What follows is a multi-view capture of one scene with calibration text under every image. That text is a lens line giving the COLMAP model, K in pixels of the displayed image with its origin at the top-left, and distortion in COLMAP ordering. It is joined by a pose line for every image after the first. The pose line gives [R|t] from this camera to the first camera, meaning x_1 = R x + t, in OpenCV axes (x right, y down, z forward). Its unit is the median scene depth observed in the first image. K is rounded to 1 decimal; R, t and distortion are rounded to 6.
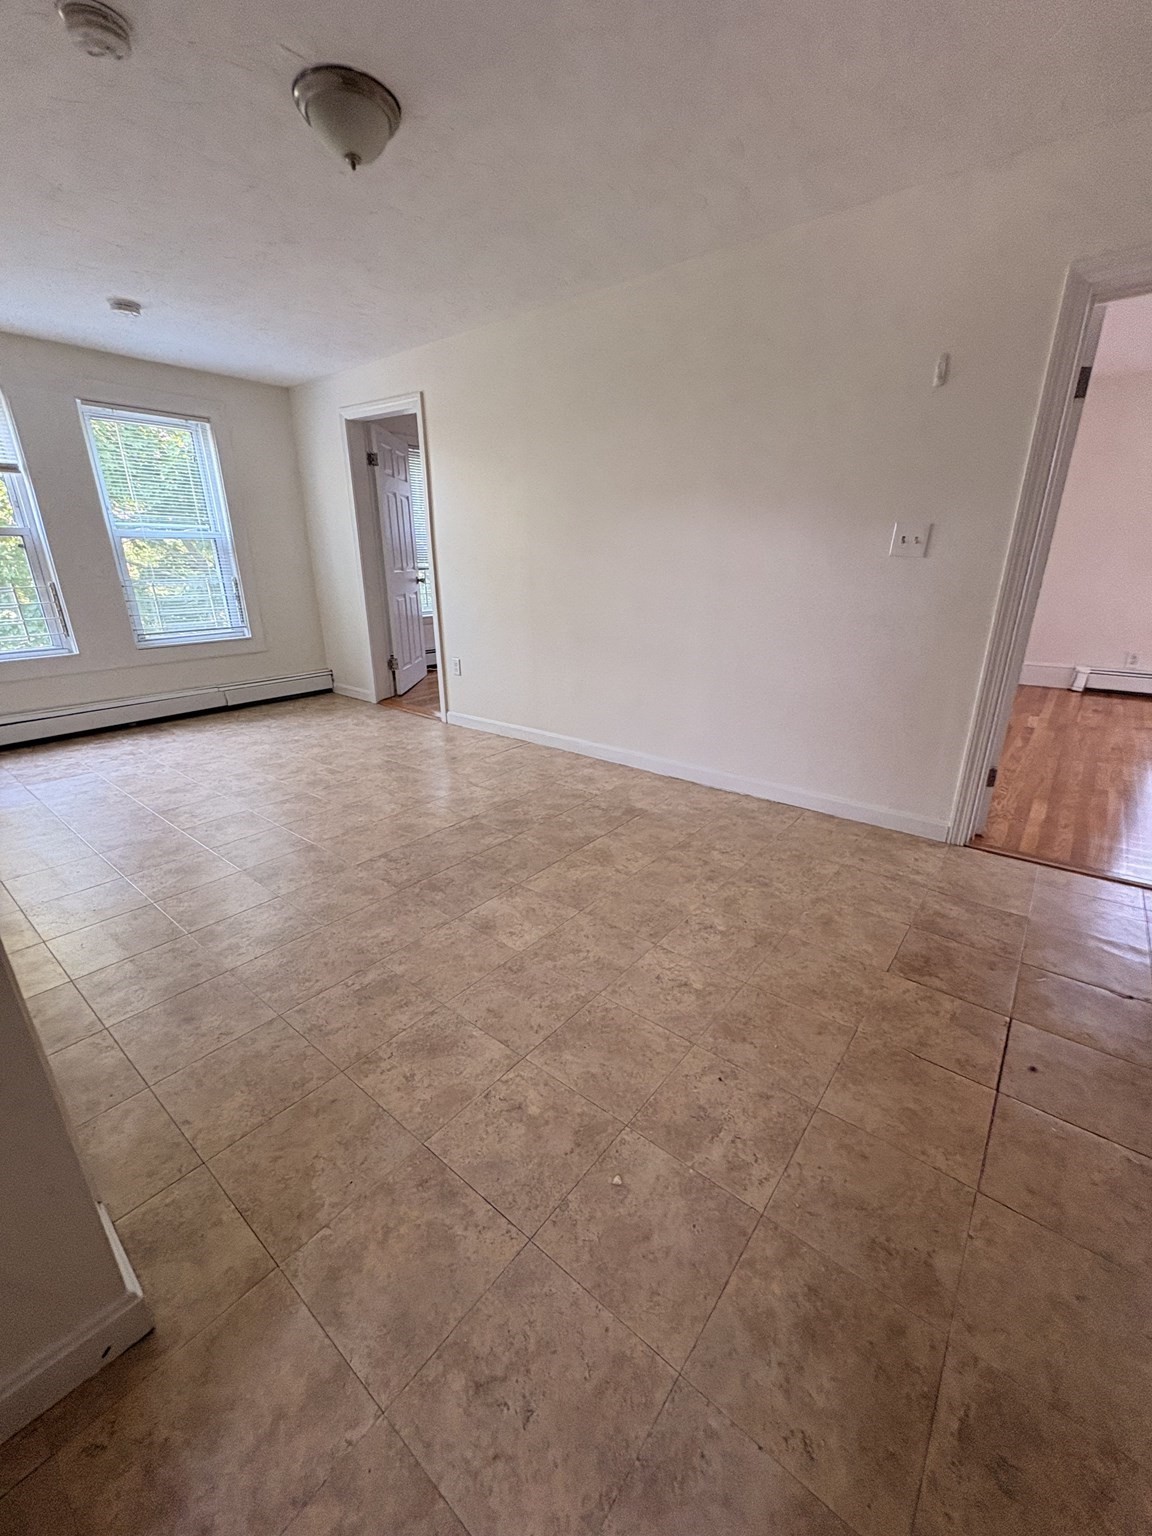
lens RADIAL K [[612.8, 0, 580.0], [0, 612.8, 769.4], [0, 0, 1]] dist [0.001381, 0.000139]
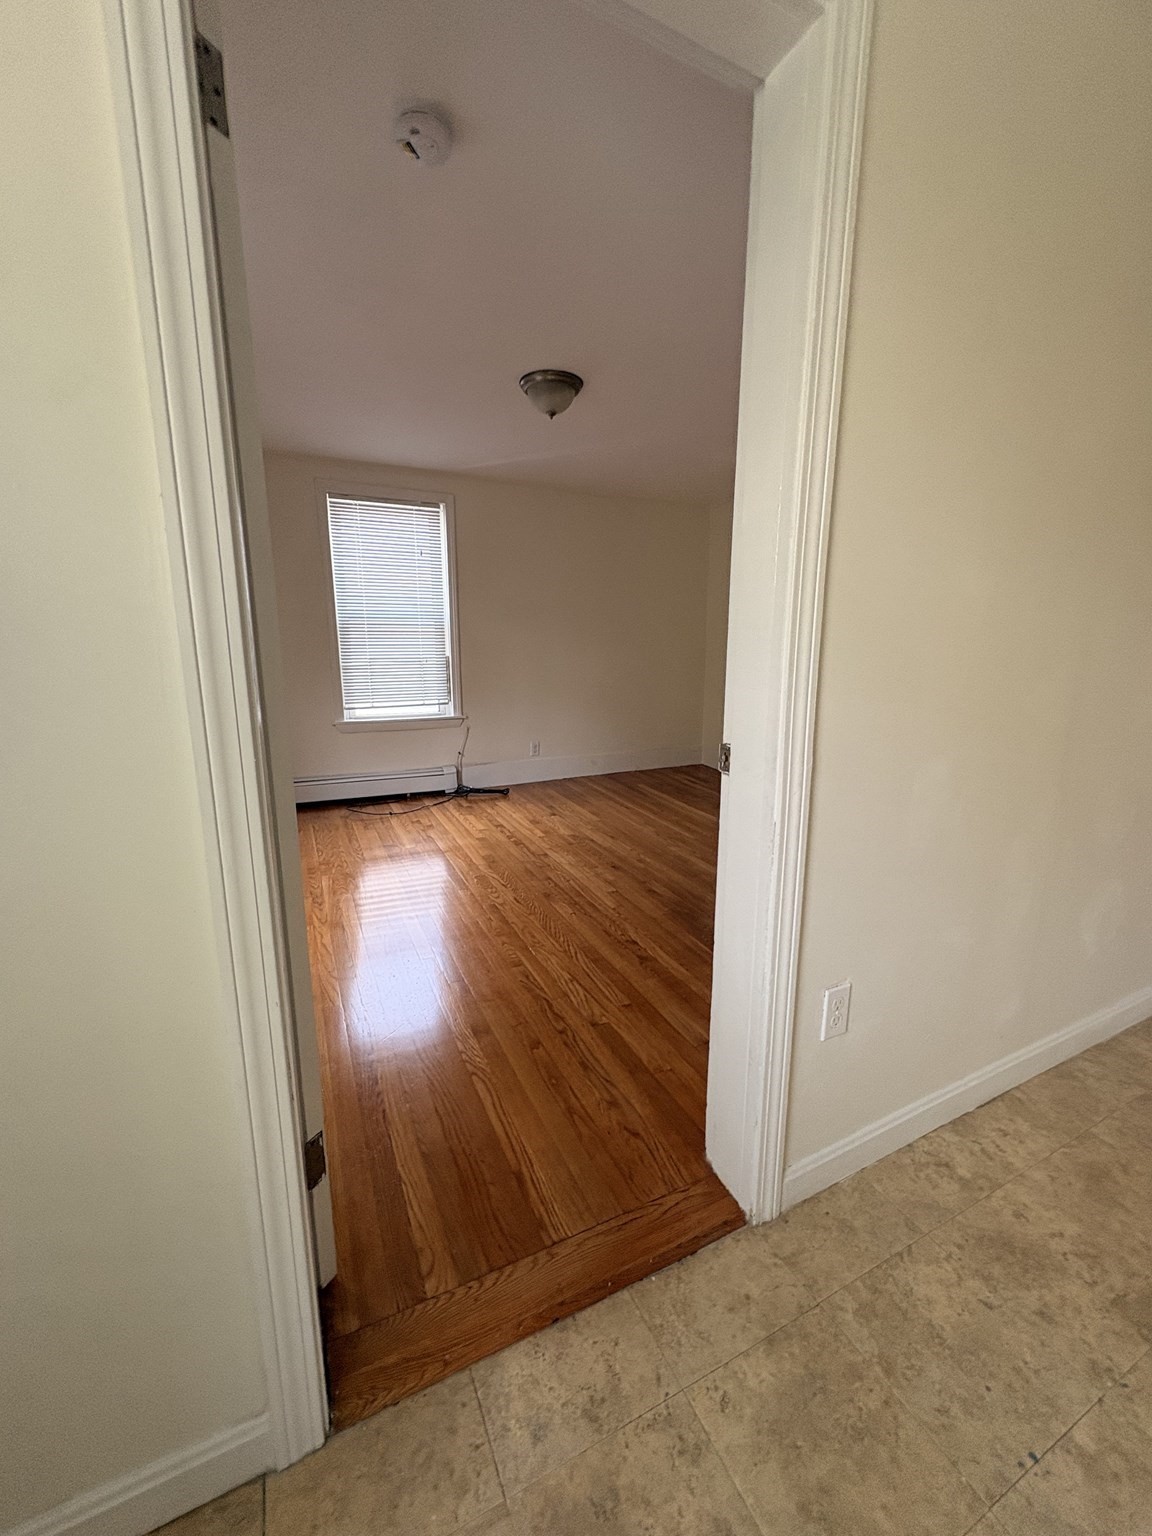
lens RADIAL K [[612.8, 0, 574.5], [0, 612.8, 769.9], [0, 0, 1]] dist [0.001381, 0.000139]
pose [[0.427053, -0.177172, 0.886699, -0.647517], [0.300054, 0.952819, 0.045871, -0.429760], [-0.852991, 0.246469, 0.460065, 1.223032]]
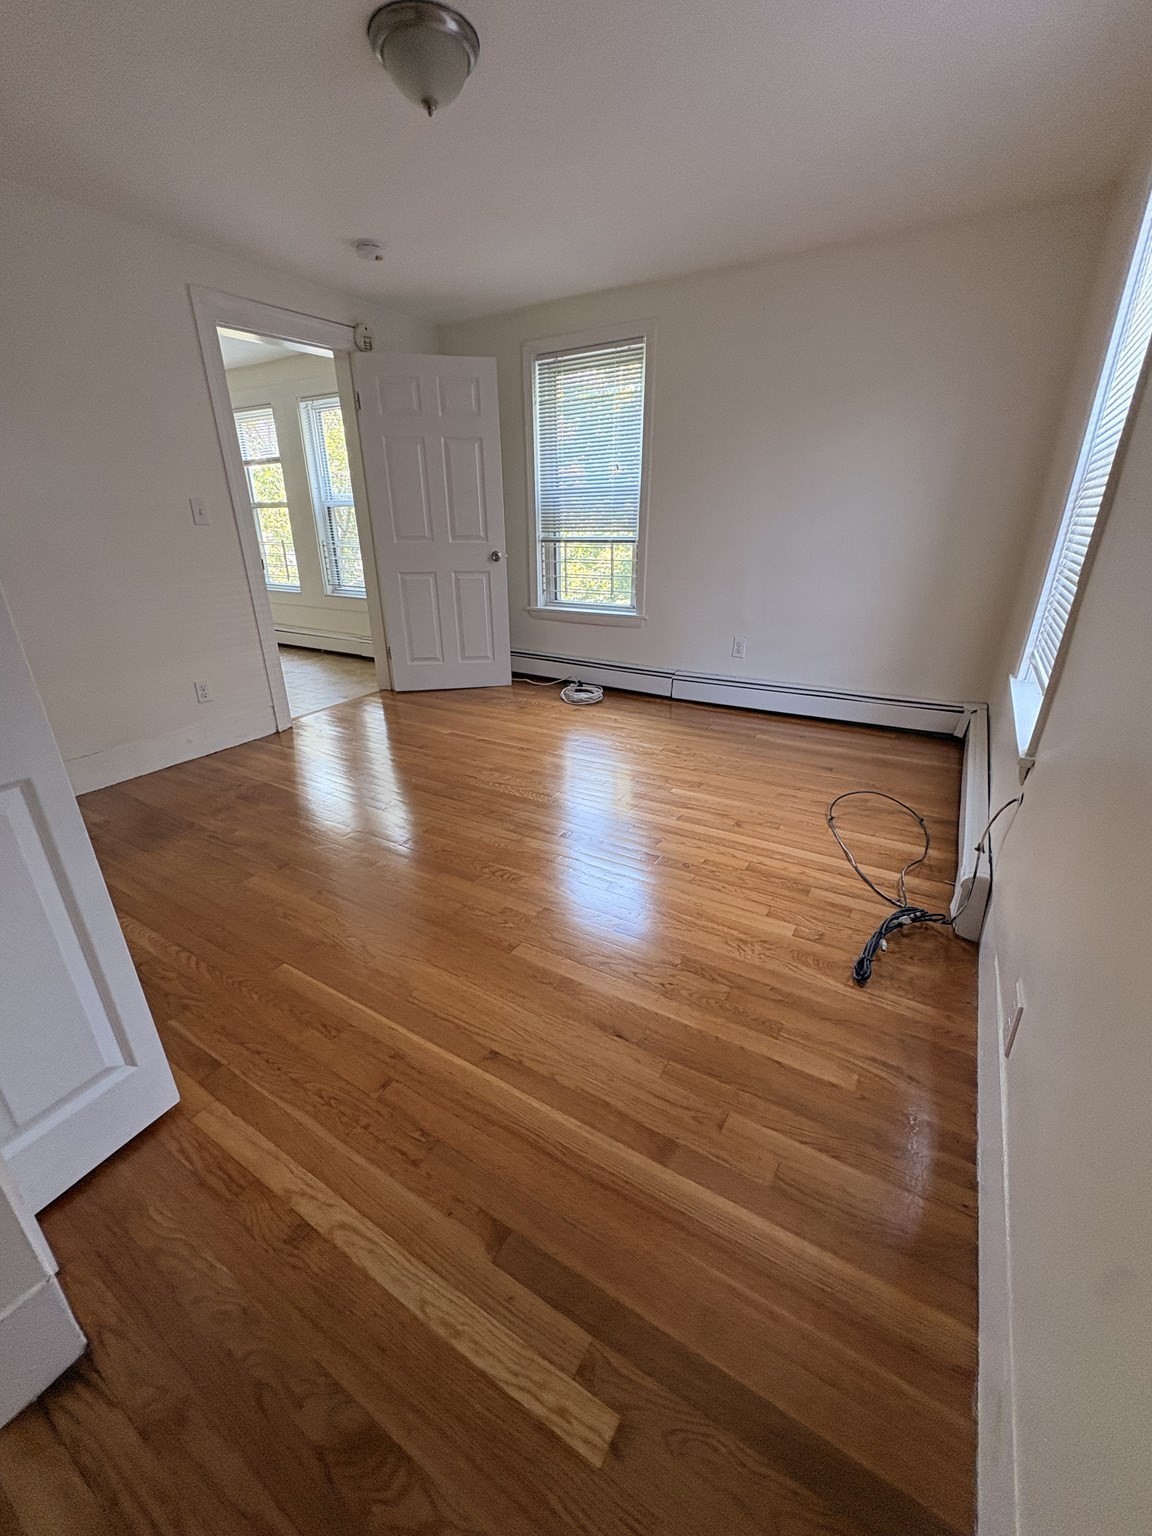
lens RADIAL K [[612.8, 0, 578.7], [0, 612.8, 771.7], [0, 0, 1]] dist [0.001381, 0.000139]
pose [[0.133843, 0.379905, -0.915291, 0.857032], [-0.324837, 0.889393, 0.321654, -0.584899], [0.936252, 0.254269, 0.242446, 1.648813]]
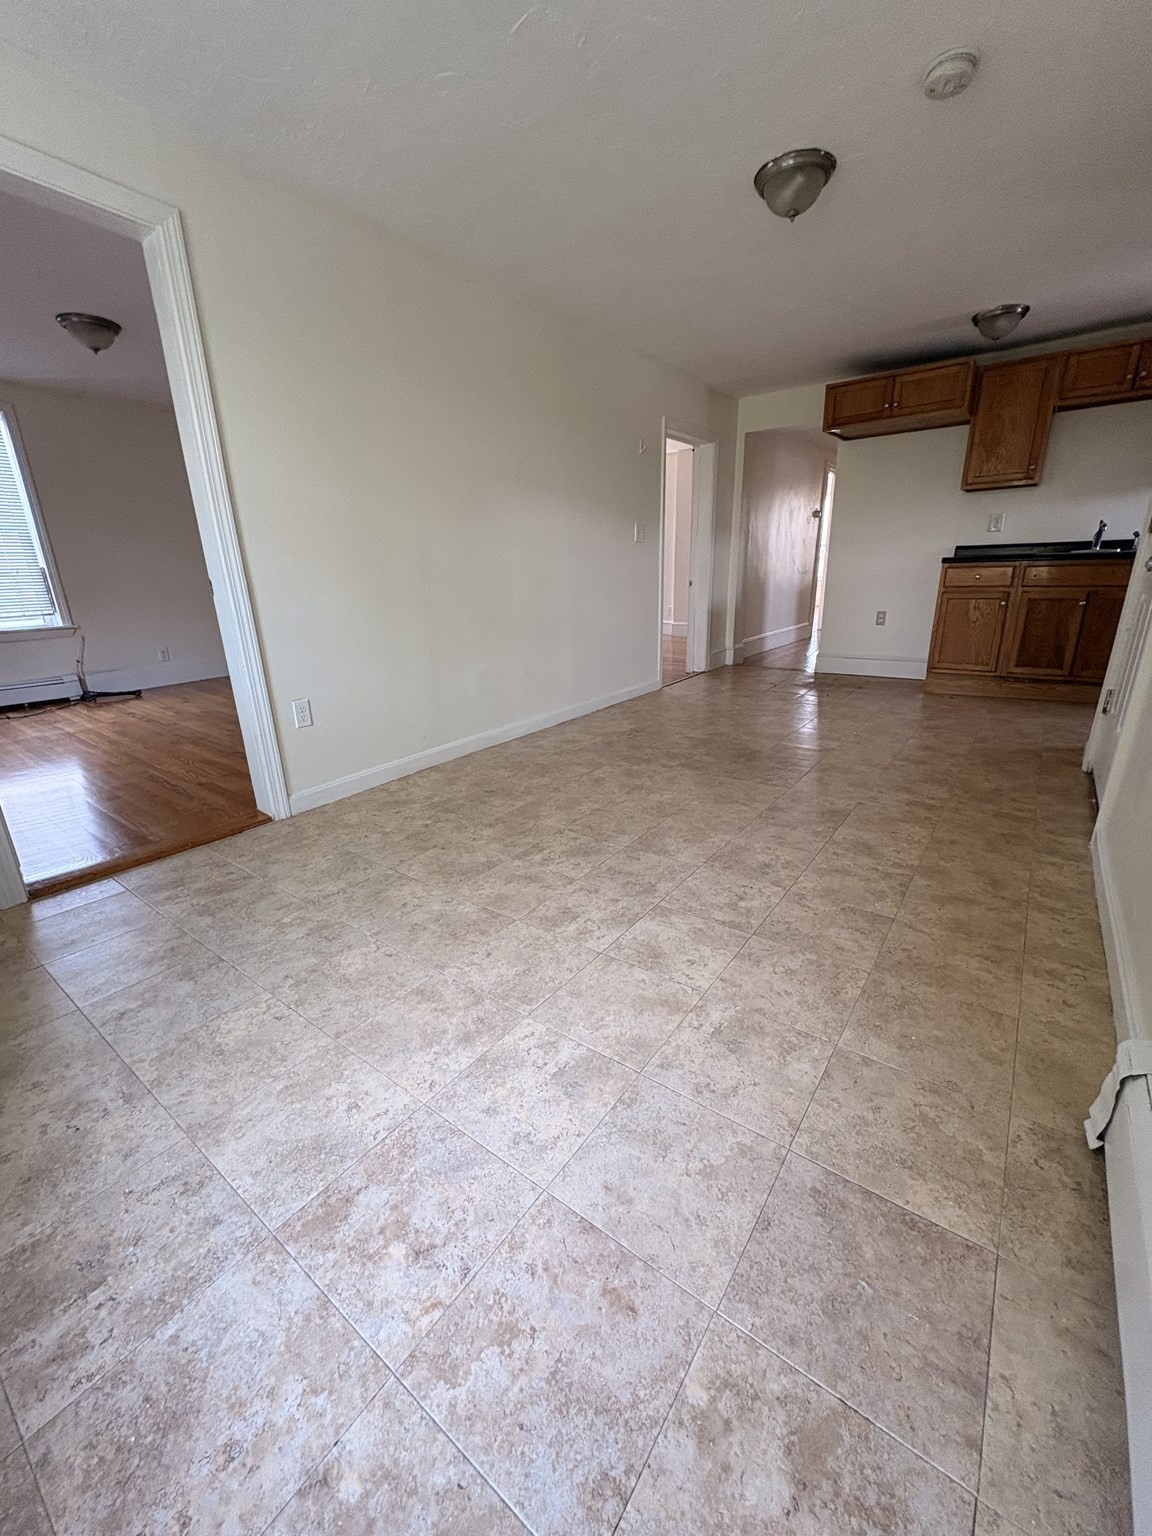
lens RADIAL K [[612.8, 0, 573.8], [0, 612.8, 769.7], [0, 0, 1]] dist [0.001381, 0.000139]
pose [[-0.034770, -0.307000, 0.951074, -1.051010], [0.357144, 0.884992, 0.298726, -0.264162], [-0.933402, 0.350057, 0.078872, 0.932833]]
